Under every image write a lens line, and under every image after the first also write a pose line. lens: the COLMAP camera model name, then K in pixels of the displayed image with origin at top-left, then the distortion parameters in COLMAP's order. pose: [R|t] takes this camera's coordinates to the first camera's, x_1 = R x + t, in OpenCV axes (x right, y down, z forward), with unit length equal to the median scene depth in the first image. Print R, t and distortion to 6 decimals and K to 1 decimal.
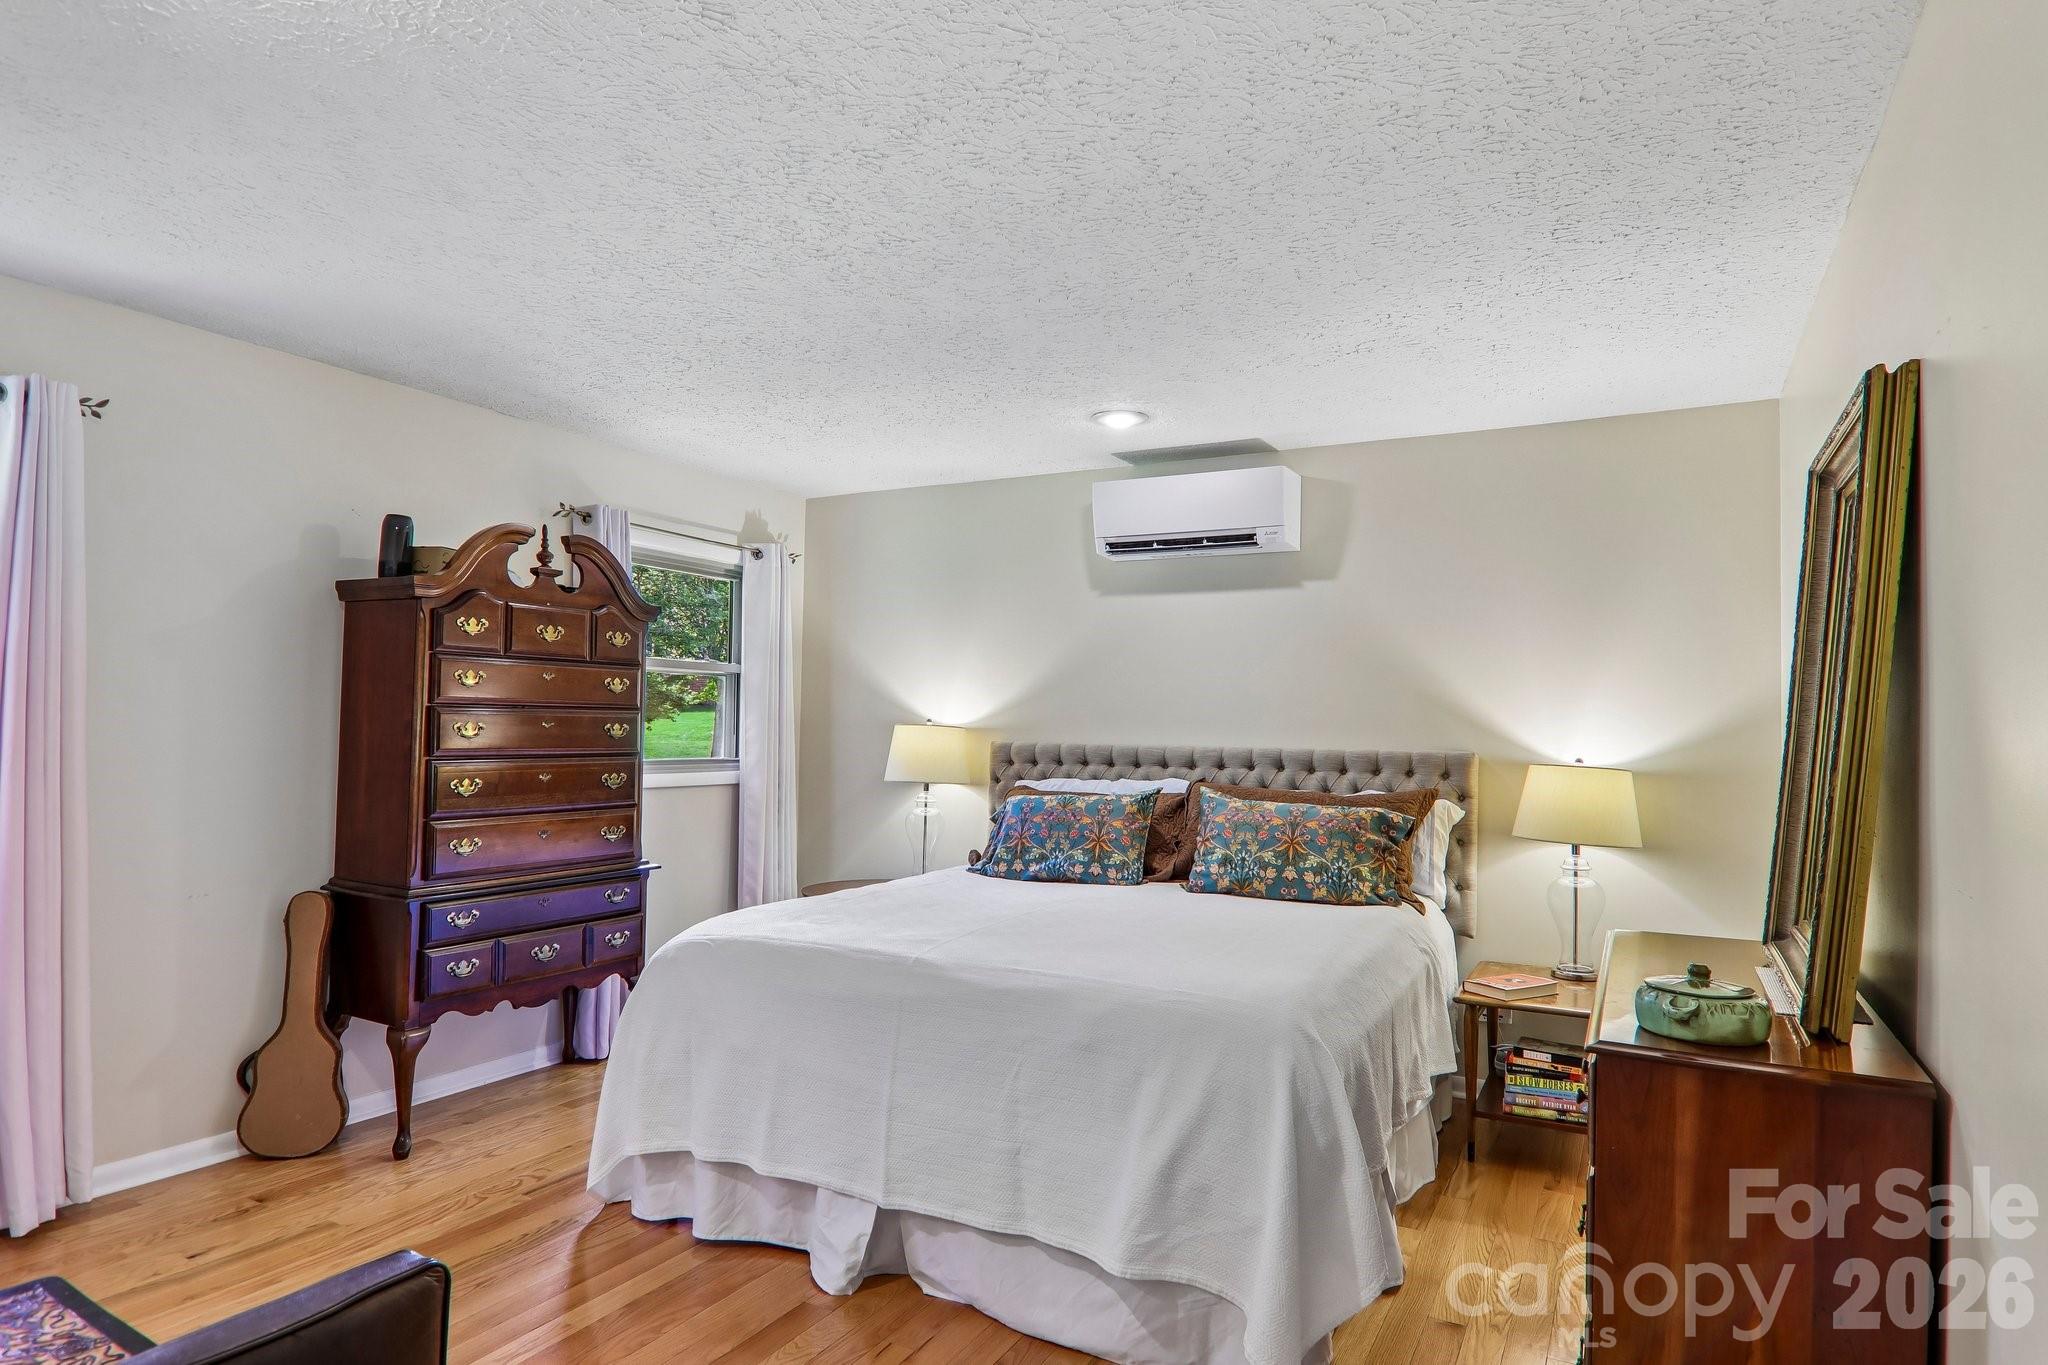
lens RADIAL K [[1150.0, 0, 1022.4], [0, 1150.0, 671.9], [0, 0, 1]] dist [0.003092, -0.018663]
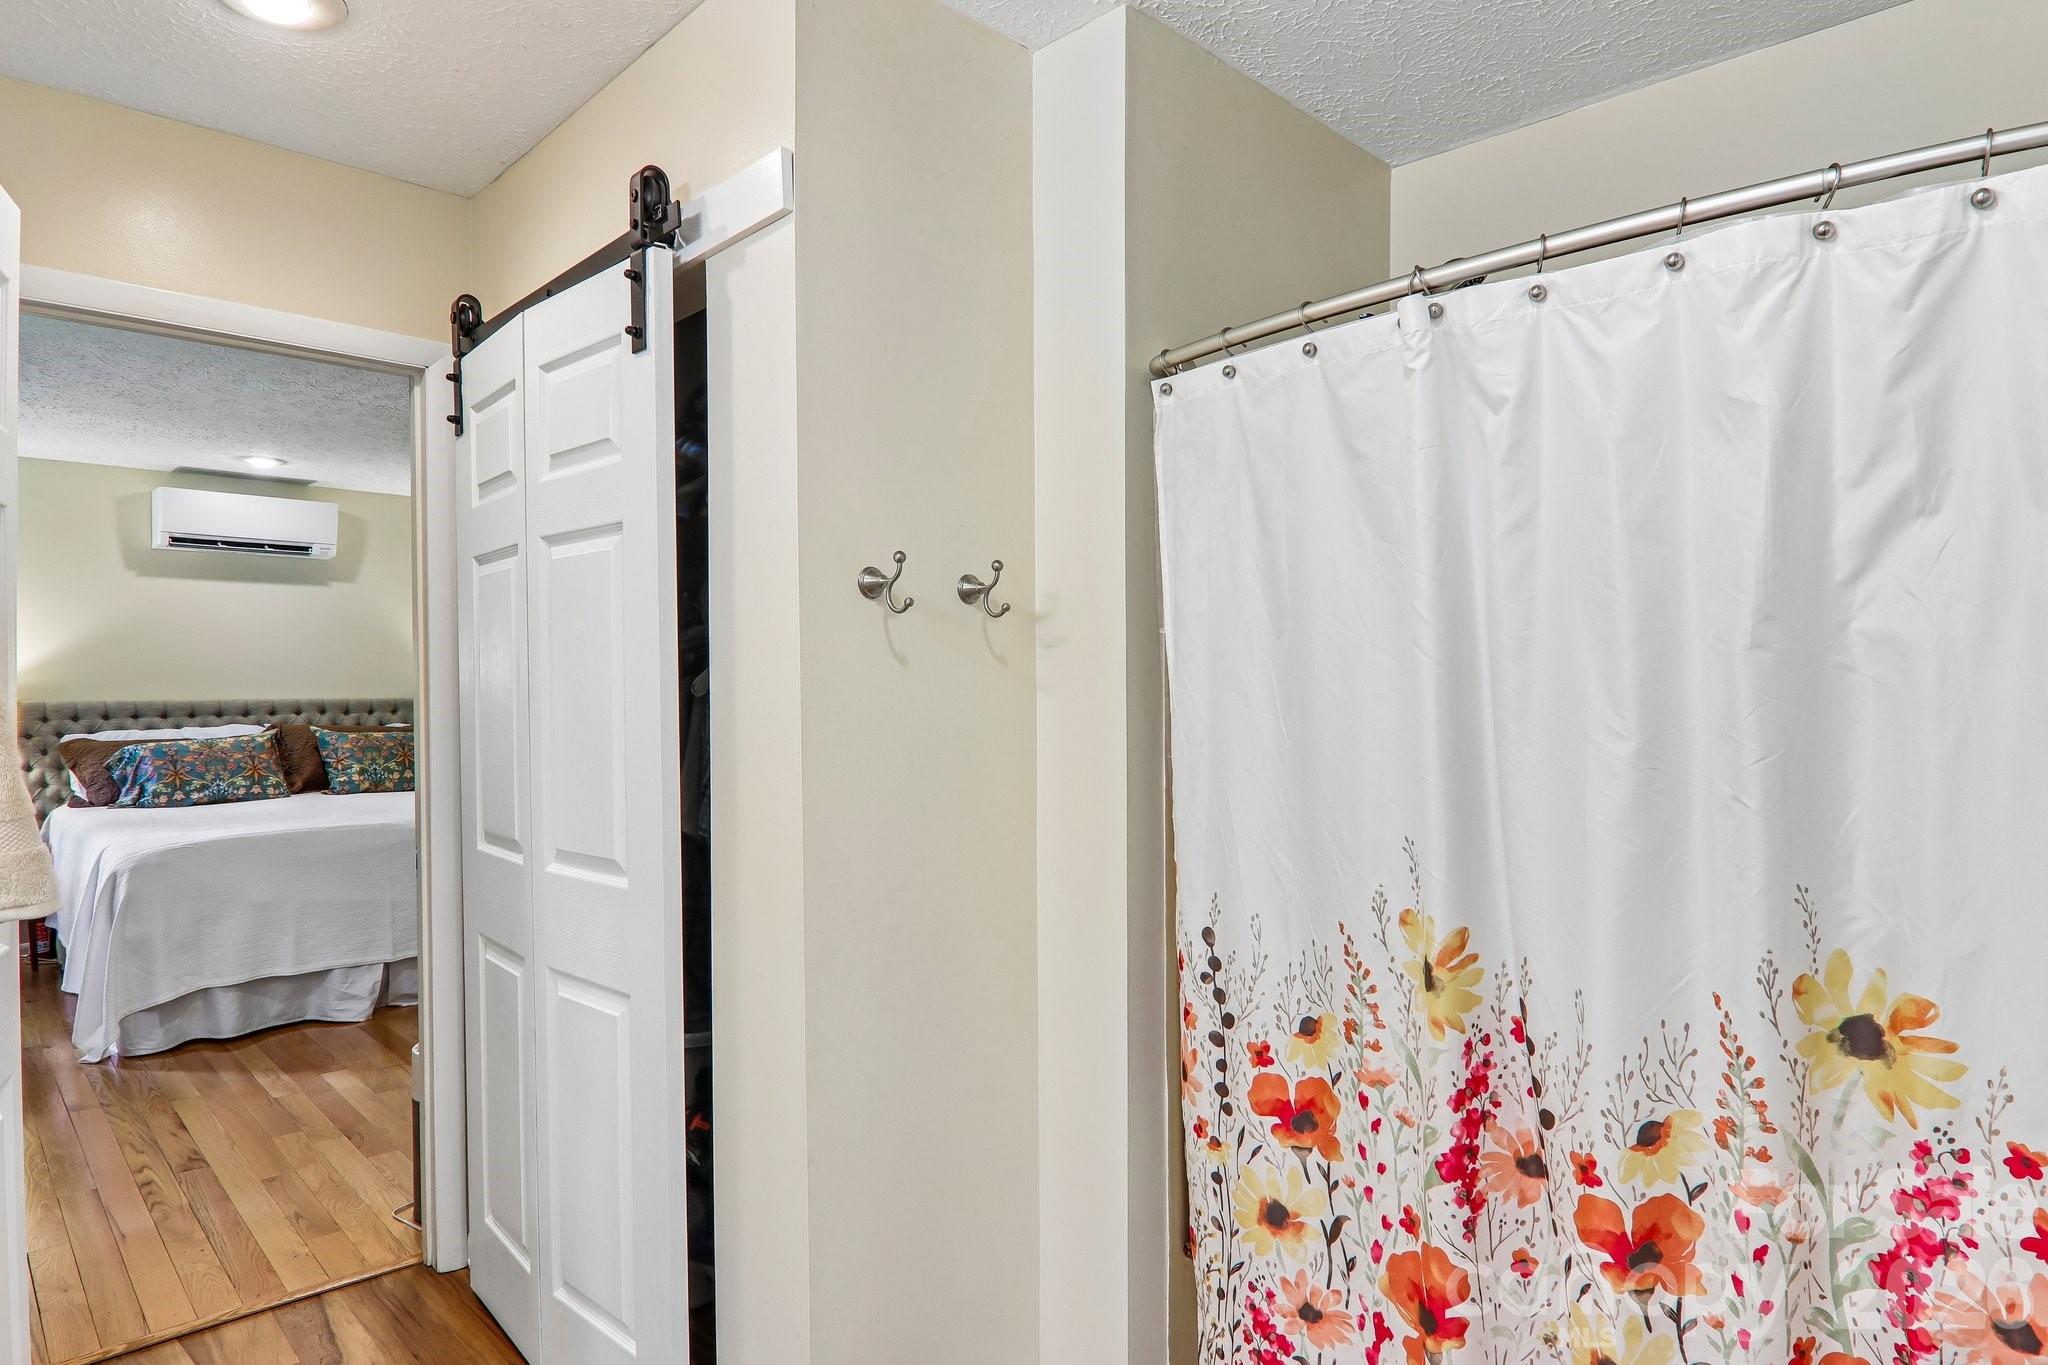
lens RADIAL K [[1150.0, 0, 1026.8], [0, 1150.0, 681.8], [0, 0, 1]] dist [0.003092, -0.018663]
pose [[0.281380, -0.018959, 0.959409, -0.999396], [-0.041165, 0.998646, 0.031807, -0.039924], [-0.958713, -0.048444, 0.280218, -0.269215]]
